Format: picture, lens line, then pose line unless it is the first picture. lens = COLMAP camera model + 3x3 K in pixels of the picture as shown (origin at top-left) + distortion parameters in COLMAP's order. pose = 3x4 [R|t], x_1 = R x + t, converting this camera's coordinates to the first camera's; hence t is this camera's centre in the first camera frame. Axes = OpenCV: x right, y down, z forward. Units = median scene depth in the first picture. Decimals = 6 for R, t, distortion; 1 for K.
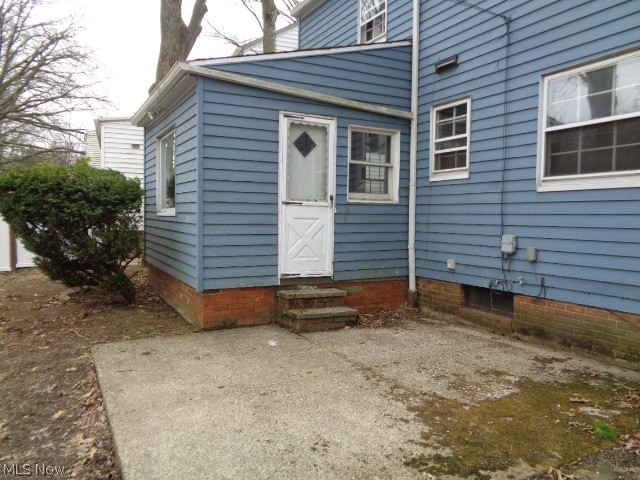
lens RADIAL K [[484.5, 0, 320.0], [0, 484.5, 240.0], [0, 0, 1]] dist [0.000779, -0.000598]
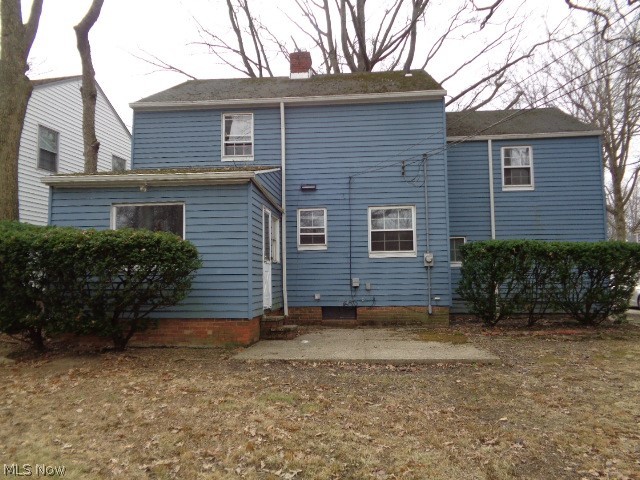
lens RADIAL K [[484.5, 0, 320.0], [0, 484.5, 240.0], [0, 0, 1]] dist [0.000779, -0.000598]
pose [[0.557537, 0.050123, 0.828637, -1.281508], [0.059472, 0.993199, -0.100092, 0.023273], [-0.828019, 0.105086, 0.550764, -0.030643]]
